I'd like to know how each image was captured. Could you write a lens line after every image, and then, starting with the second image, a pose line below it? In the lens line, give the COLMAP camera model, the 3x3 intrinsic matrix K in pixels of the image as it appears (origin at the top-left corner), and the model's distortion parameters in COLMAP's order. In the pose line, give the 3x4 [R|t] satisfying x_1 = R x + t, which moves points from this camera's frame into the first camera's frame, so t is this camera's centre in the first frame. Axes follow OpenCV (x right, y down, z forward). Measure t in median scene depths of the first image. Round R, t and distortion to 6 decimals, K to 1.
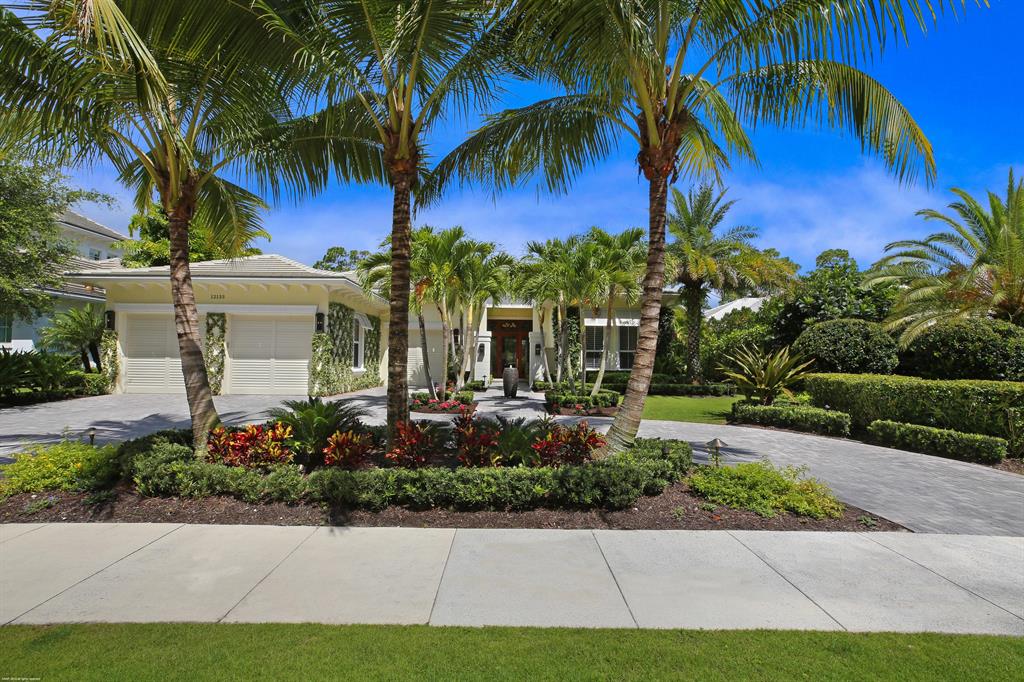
lens RADIAL K [[461.5, 0, 512.0], [0, 461.5, 341.0], [0, 0, 1]] dist [-0.000221, -0.000002]
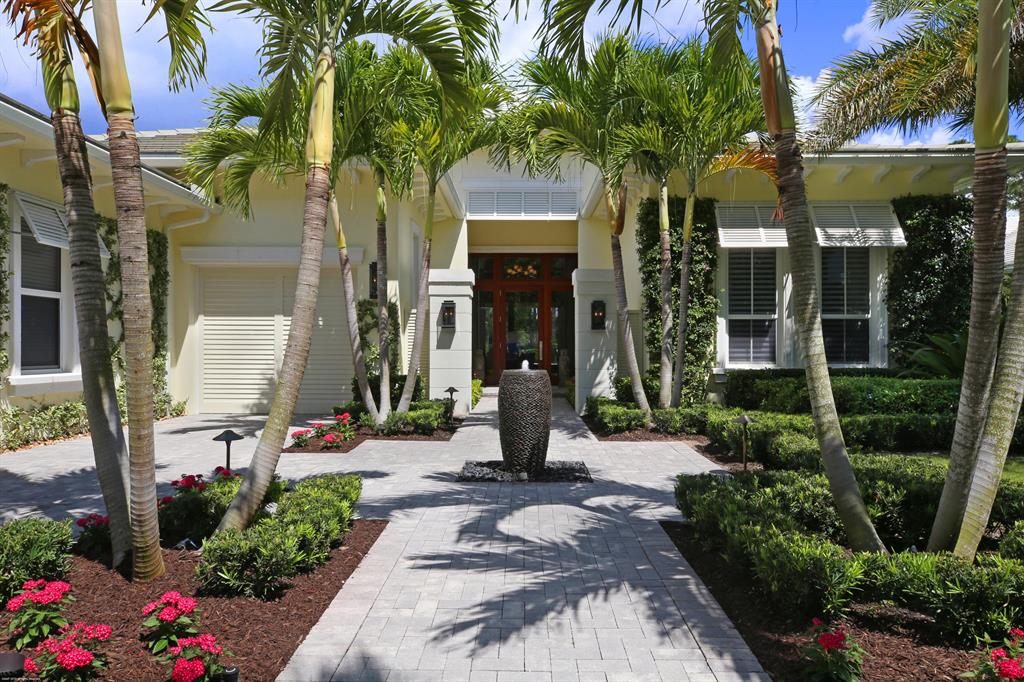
lens RADIAL K [[740.2, 0, 512.0], [0, 740.2, 341.0], [0, 0, 1]] dist [0.055713, -0.000093]
pose [[0.999498, -0.008838, -0.030416, 0.006150], [0.009503, 0.999717, 0.021808, 0.030369], [0.030215, -0.022086, 0.999299, 0.476704]]
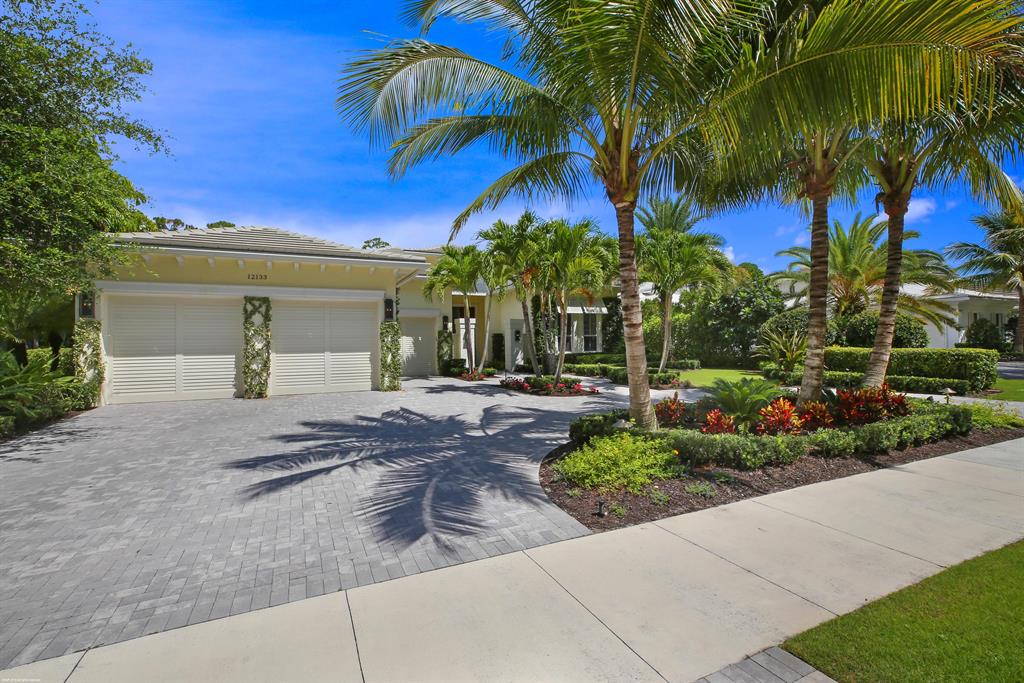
lens RADIAL K [[461.5, 0, 512.0], [0, 461.5, 341.5], [0, 0, 1]] dist [-0.000221, -0.000002]
pose [[0.906490, -0.023386, 0.421579, -0.486127], [0.010466, 0.999403, 0.032936, -0.003866], [-0.422098, -0.025444, 0.906193, 0.062269]]
